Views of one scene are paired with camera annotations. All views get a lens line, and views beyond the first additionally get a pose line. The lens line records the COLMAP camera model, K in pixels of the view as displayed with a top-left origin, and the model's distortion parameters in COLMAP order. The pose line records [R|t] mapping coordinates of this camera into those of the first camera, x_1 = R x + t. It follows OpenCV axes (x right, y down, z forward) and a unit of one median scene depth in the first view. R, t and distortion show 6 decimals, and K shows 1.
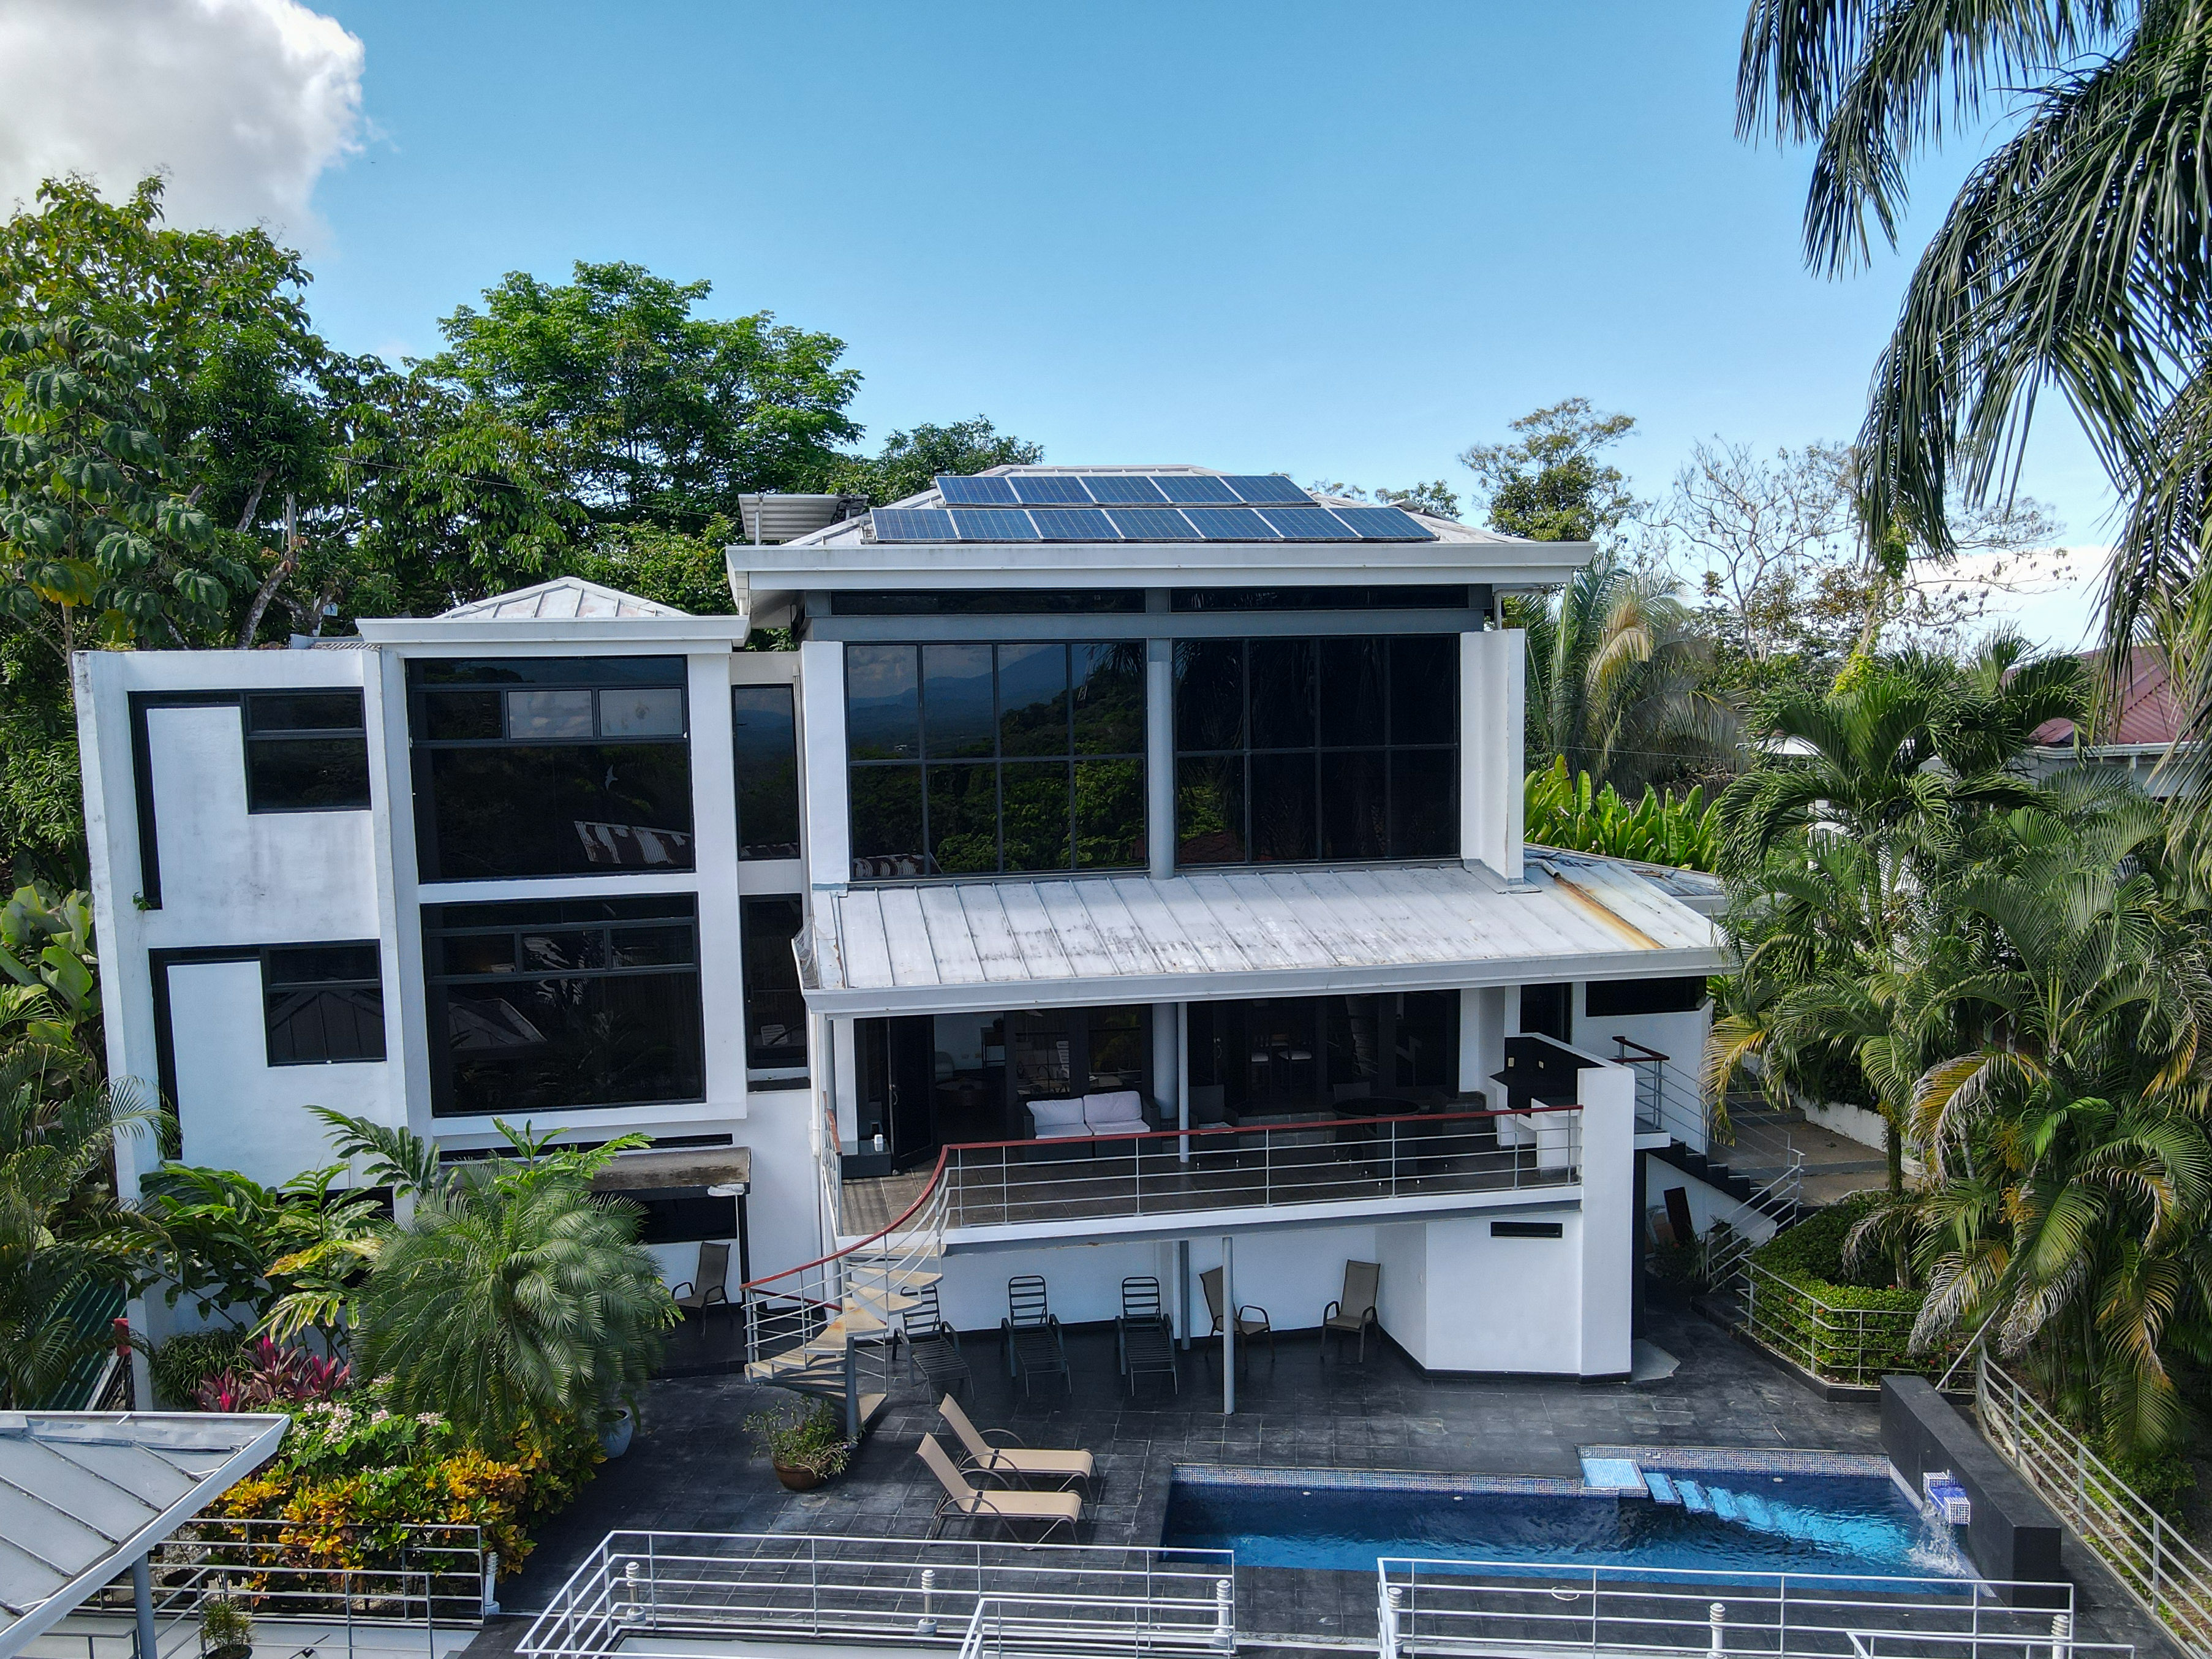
lens RADIAL K [[1811.8, 0, 1037.7], [0, 1811.8, 893.6], [0, 0, 1]] dist [0.025329, 0.007092]
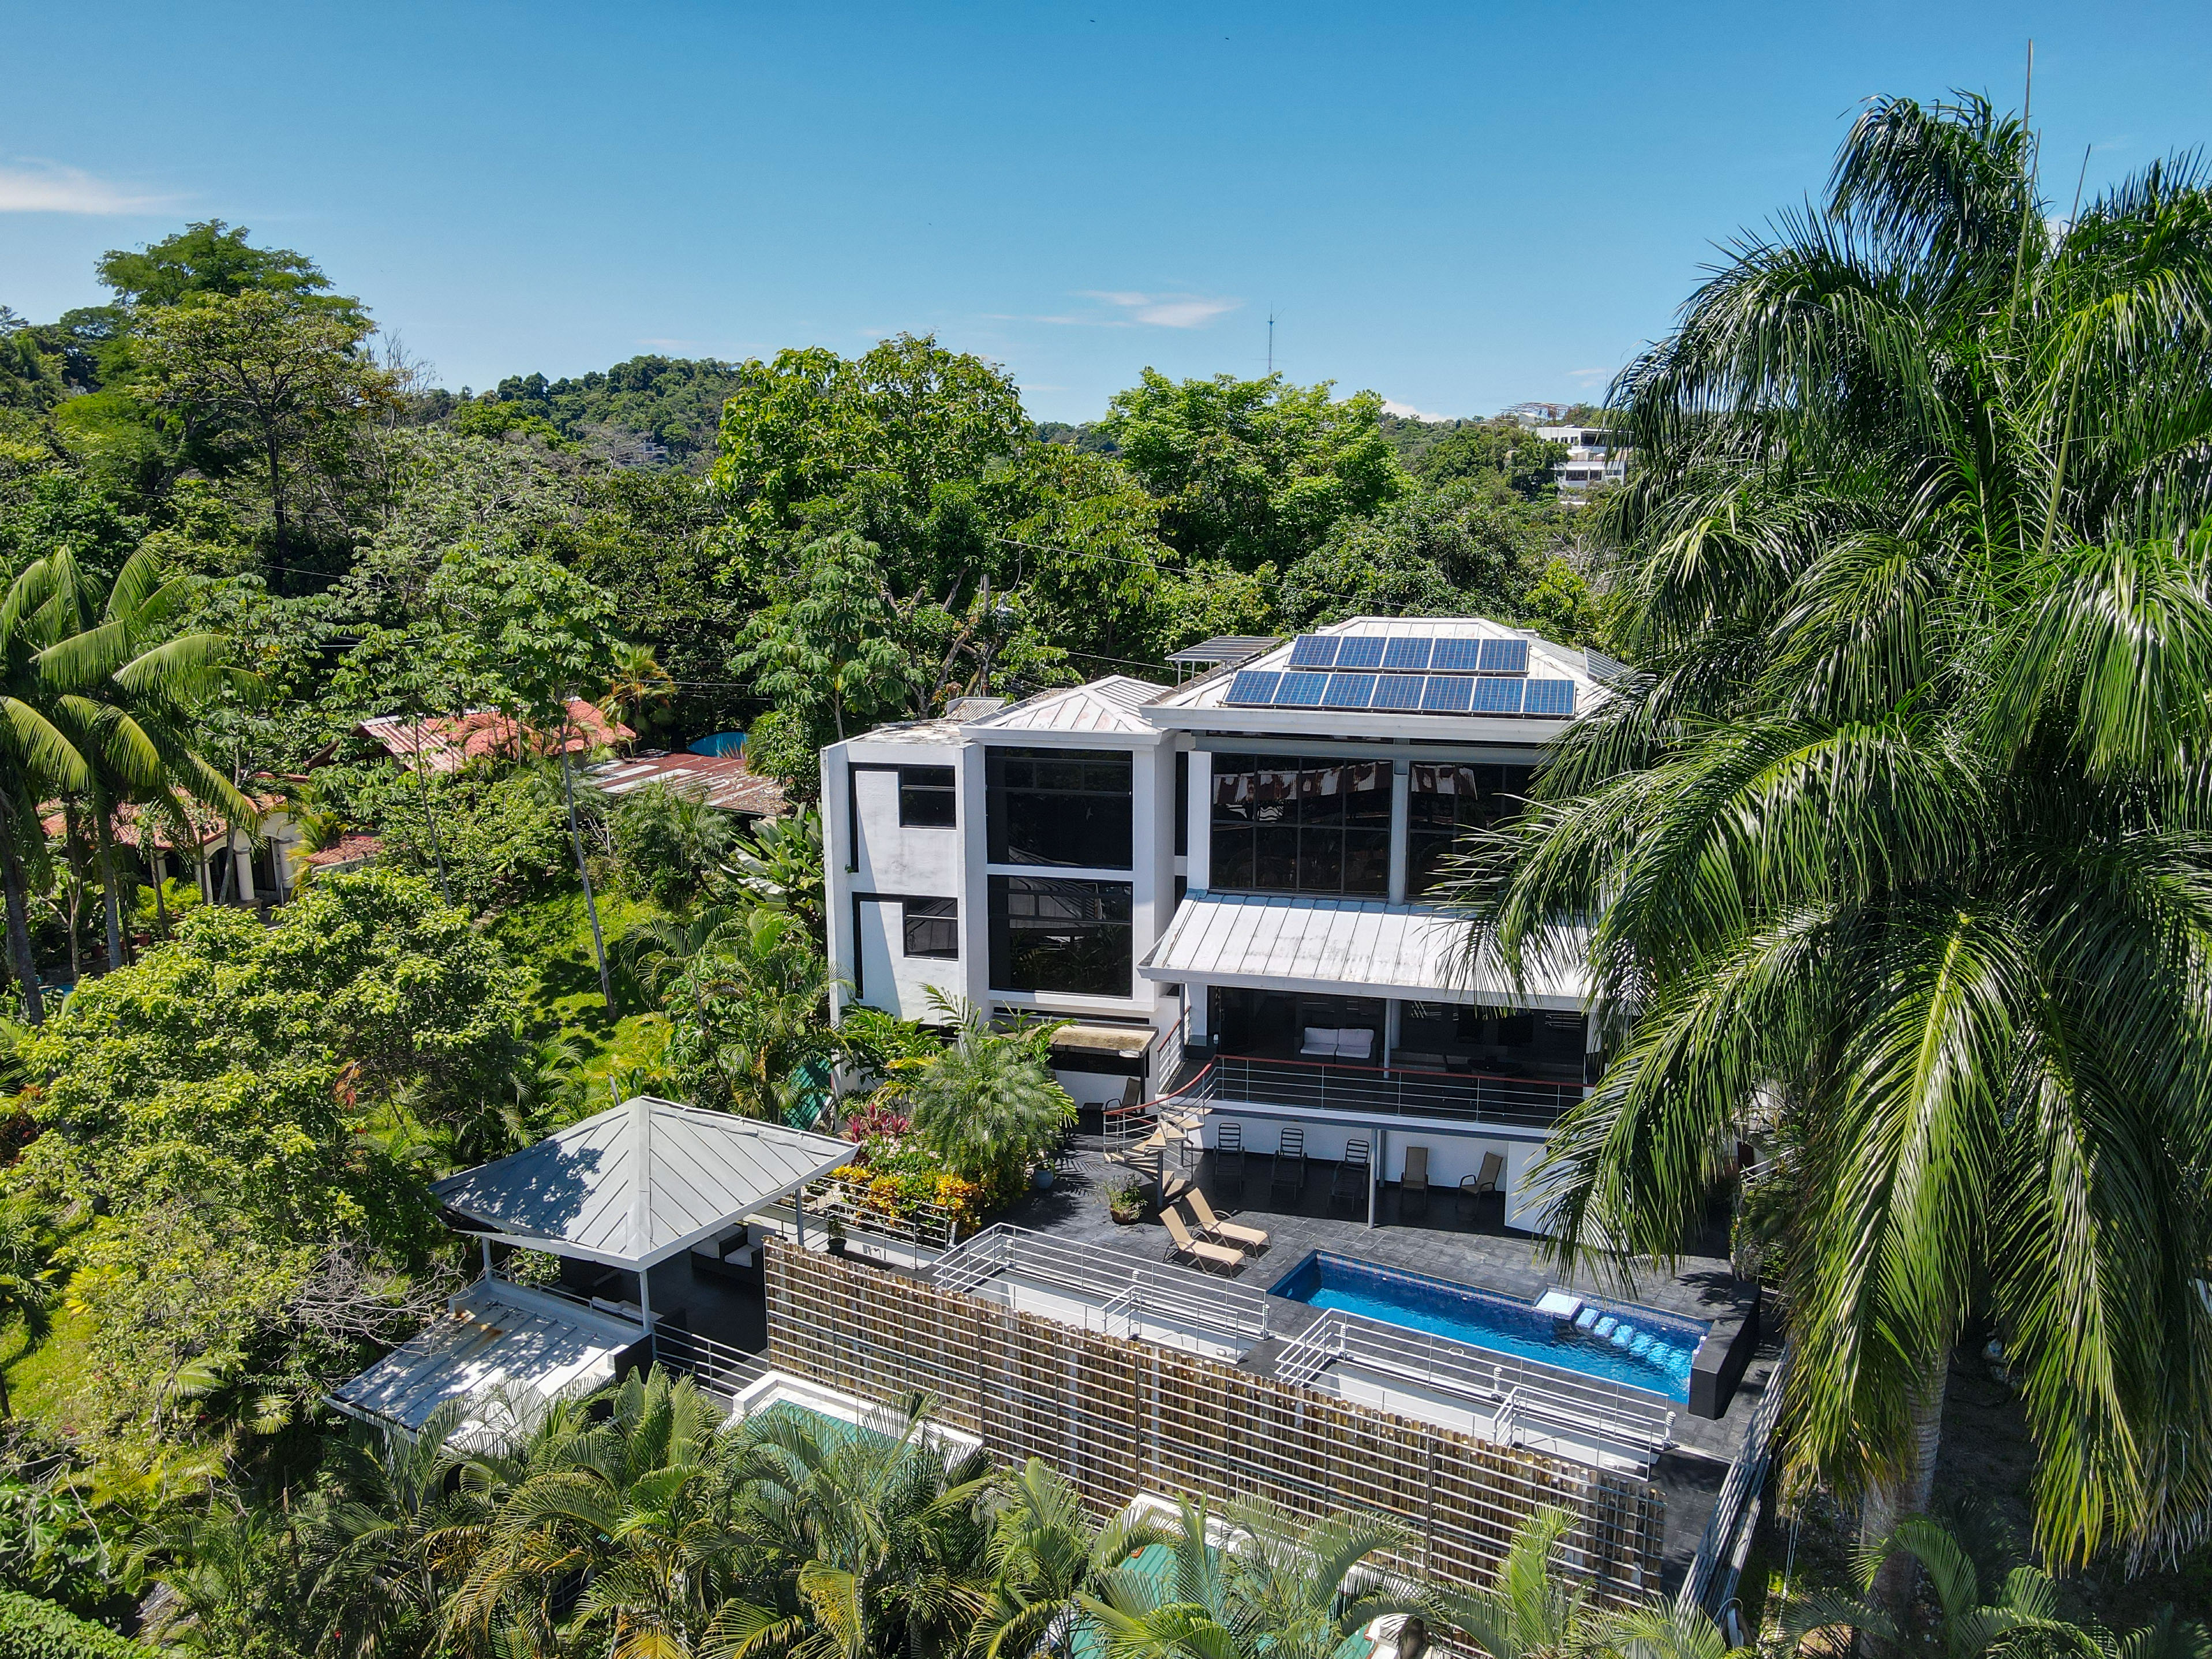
lens RADIAL K [[1690.9, 0, 1064.0], [0, 1690.9, 859.5], [0, 0, 1]] dist [-0.004586, 0.000162]
pose [[0.904466, 0.102899, -0.413949, 0.453472], [-0.058687, 0.991257, 0.118177, -0.225850], [0.422490, -0.082594, 0.902597, -0.523562]]
